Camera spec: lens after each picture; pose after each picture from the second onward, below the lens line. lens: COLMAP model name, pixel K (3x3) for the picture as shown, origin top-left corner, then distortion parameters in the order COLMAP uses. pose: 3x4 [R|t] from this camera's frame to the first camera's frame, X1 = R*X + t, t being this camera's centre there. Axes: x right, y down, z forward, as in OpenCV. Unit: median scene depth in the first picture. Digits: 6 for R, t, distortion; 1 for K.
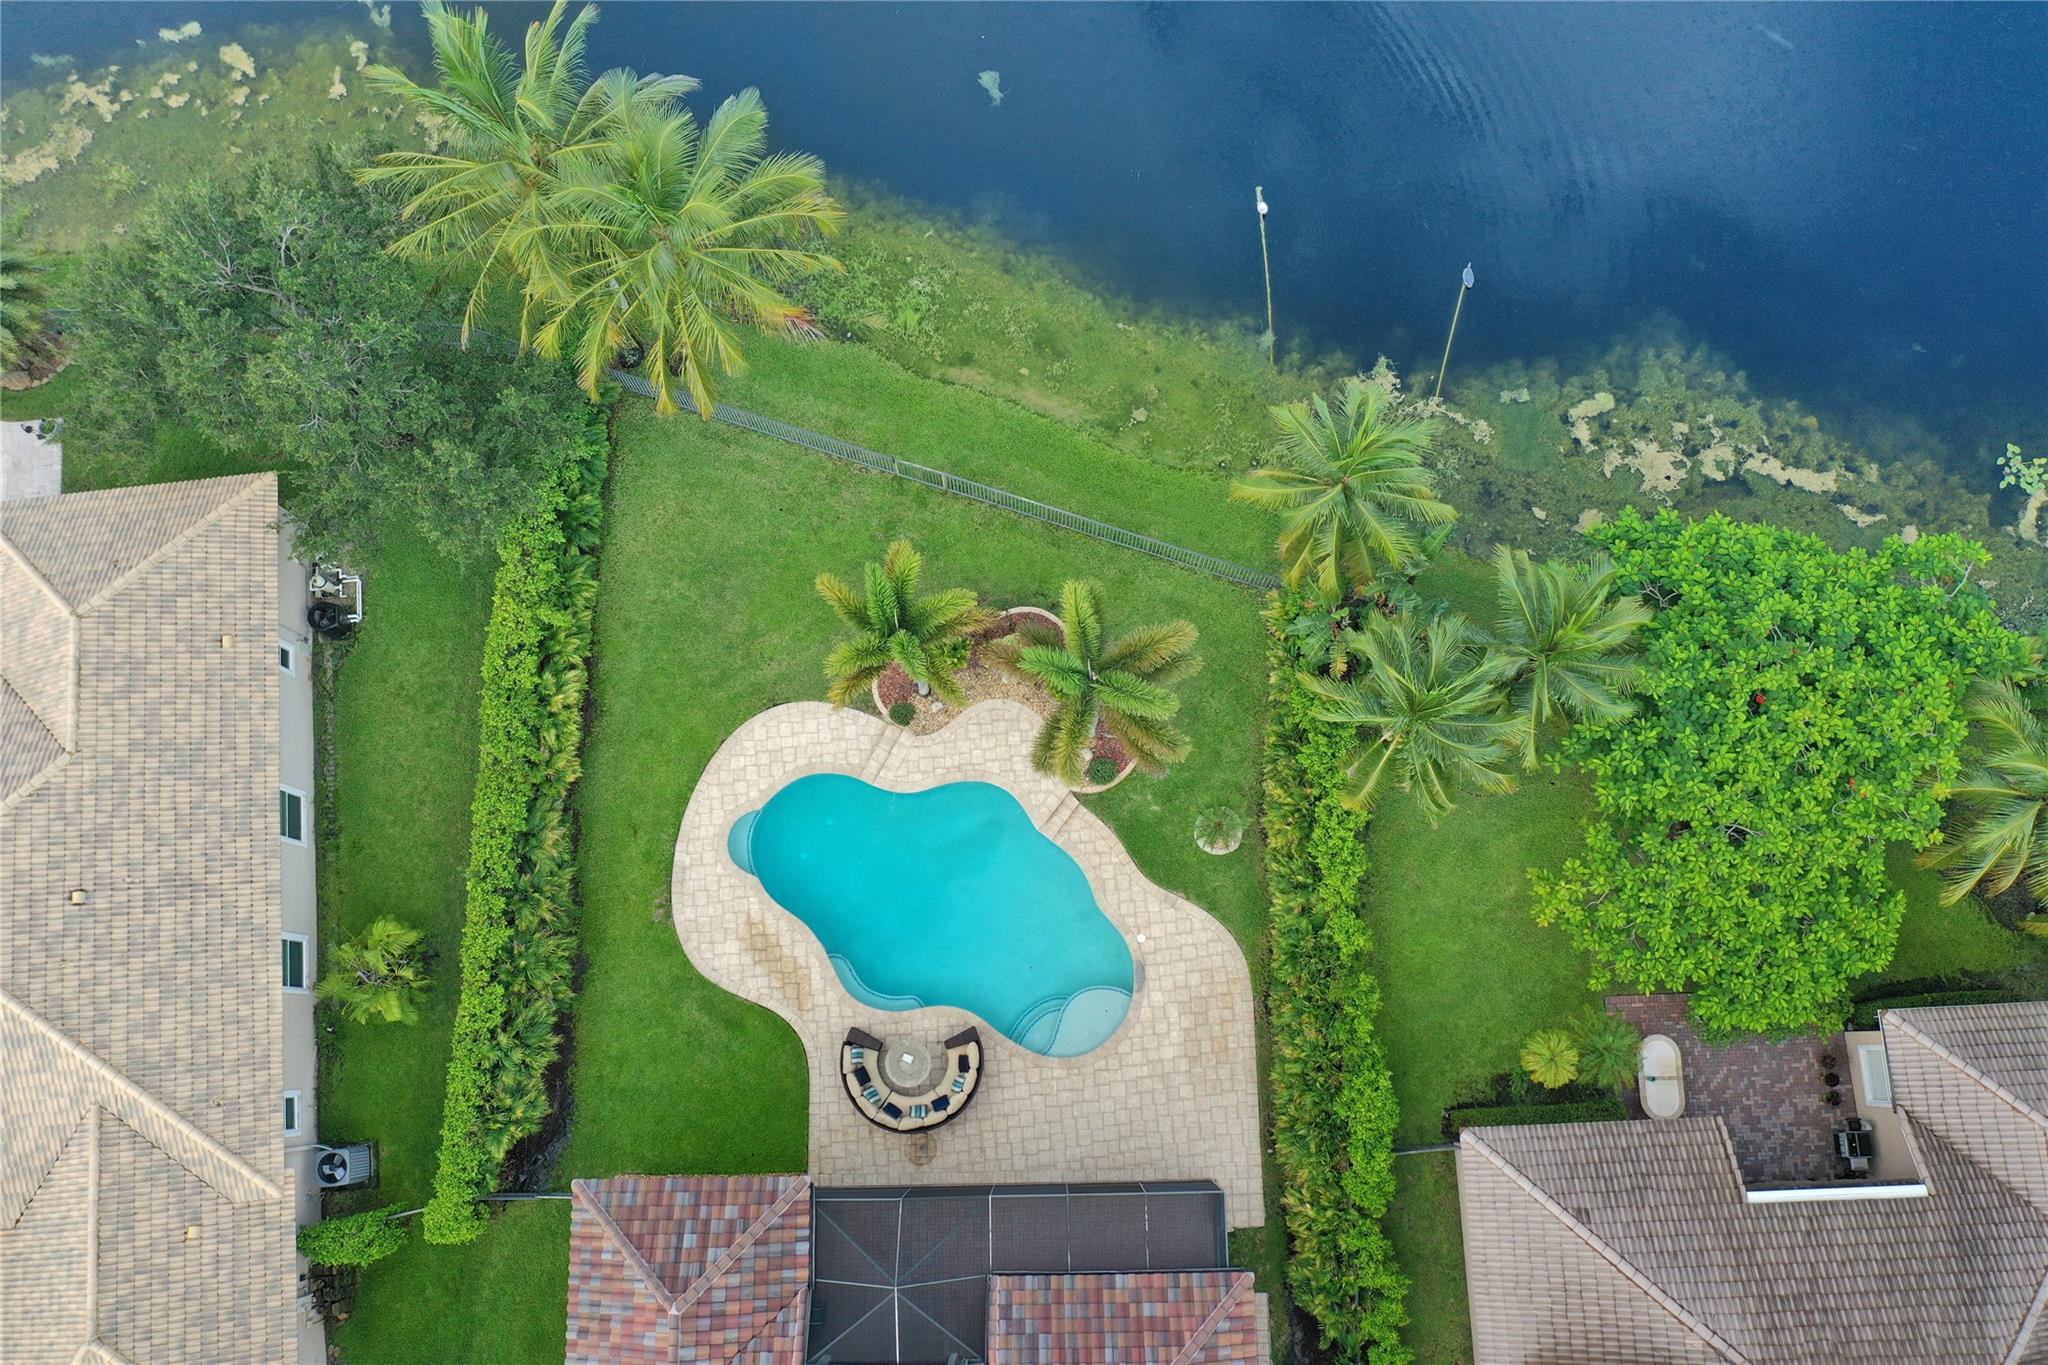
lens RADIAL K [[1617.8, 0, 1024.0], [0, 1617.8, 682.5], [0, 0, 1]] dist [-0.007173, -0.007180]
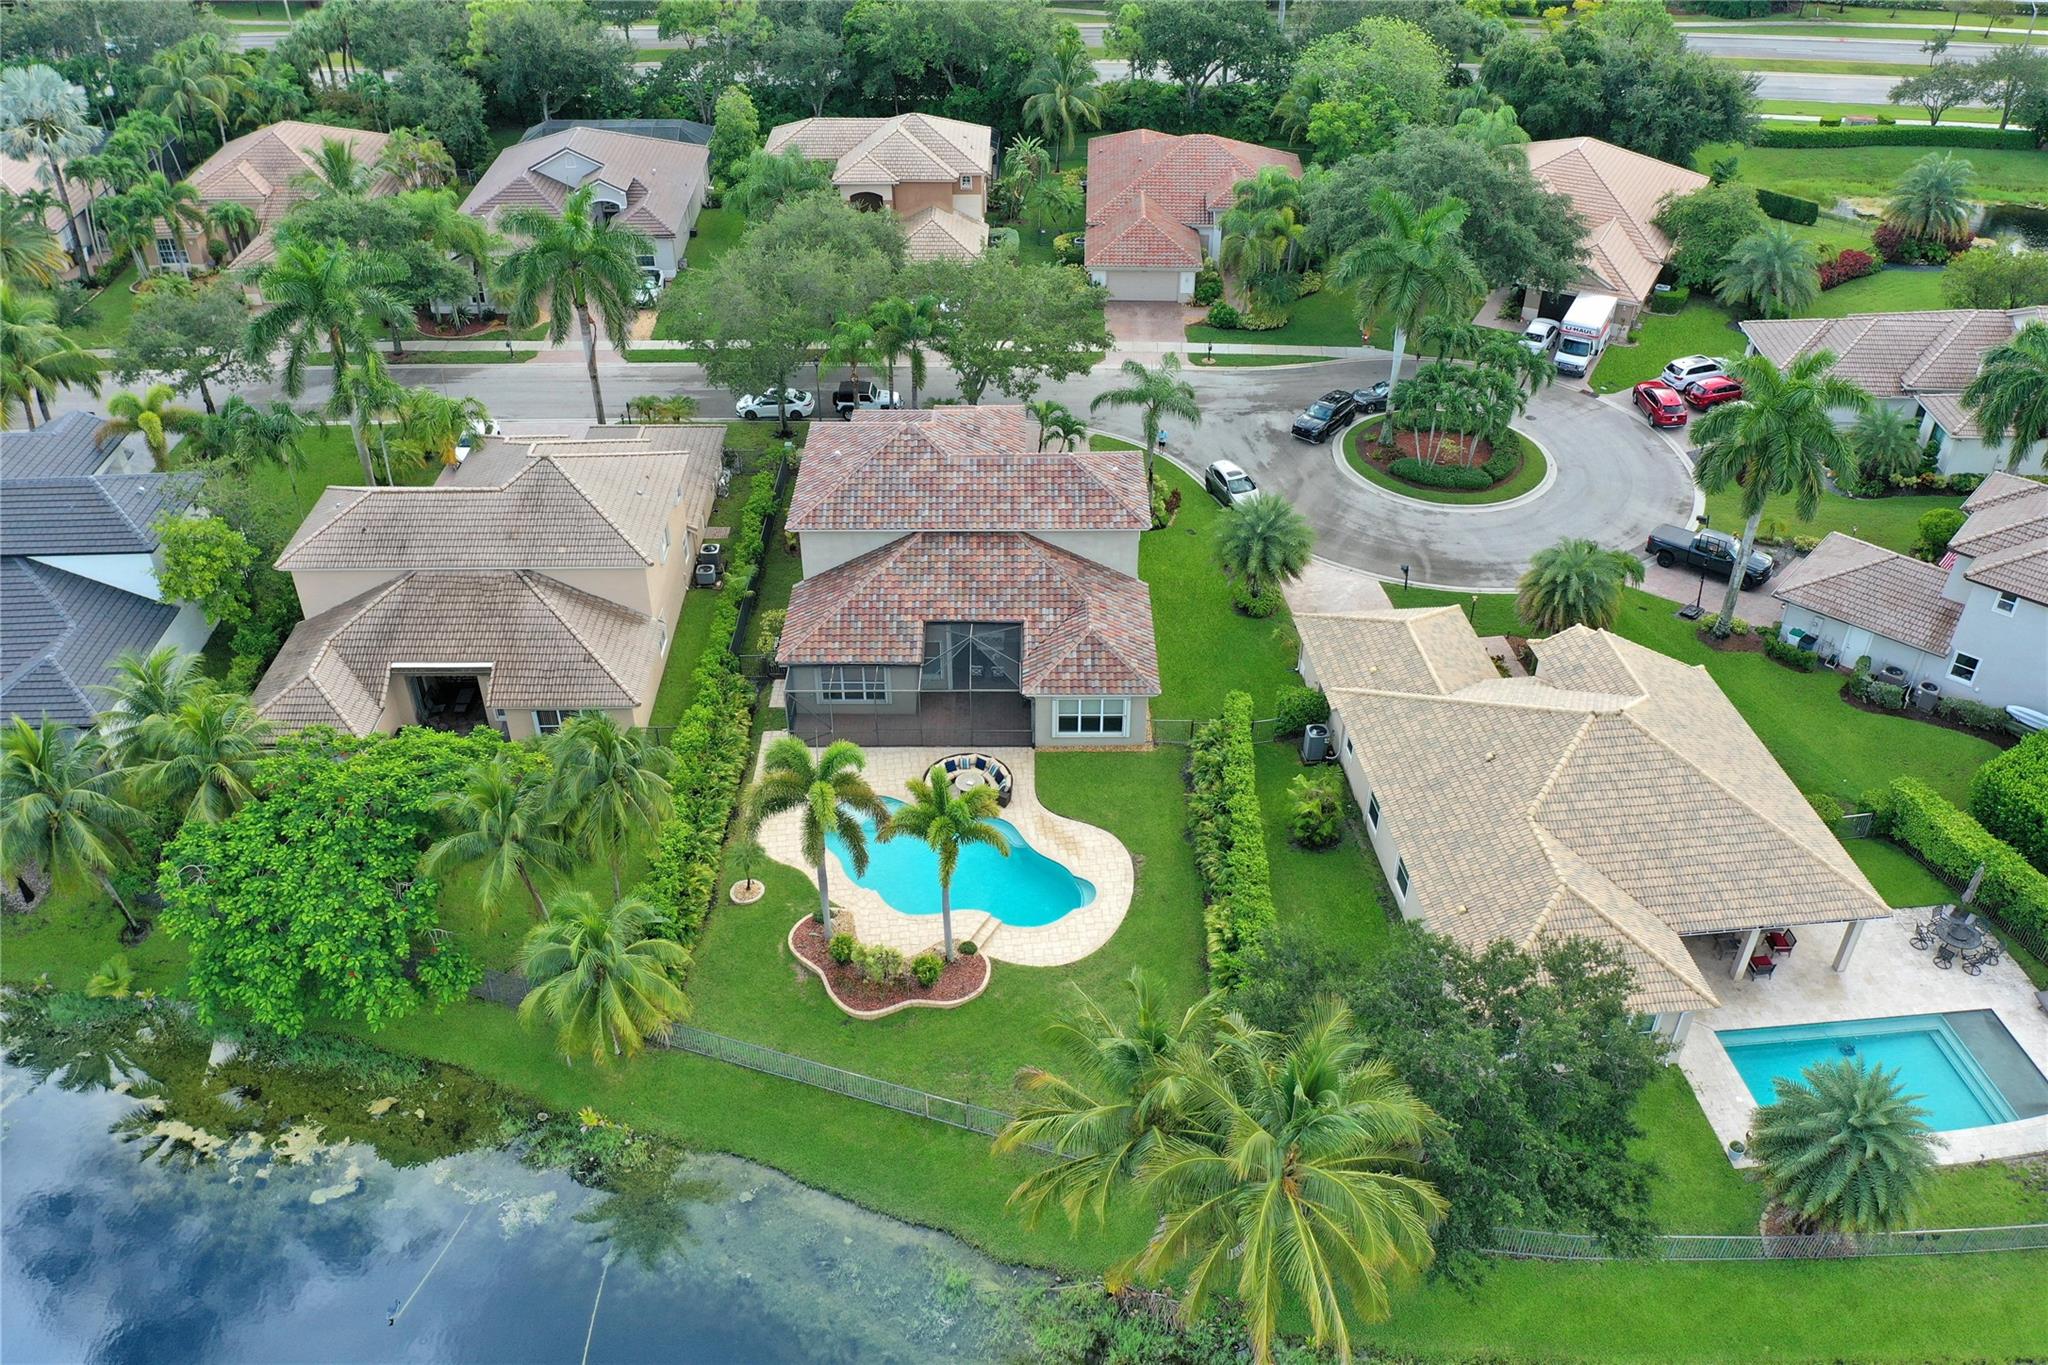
lens RADIAL K [[1621.9, 0, 1024.0], [0, 1621.9, 682.5], [0, 0, 1]] dist [-0.007385, -0.003172]
pose [[-0.999768, 0.000182, 0.021555, -0.152952], [0.019907, -0.375701, 0.926527, -1.153312], [0.008267, 0.926741, 0.375610, 0.303260]]
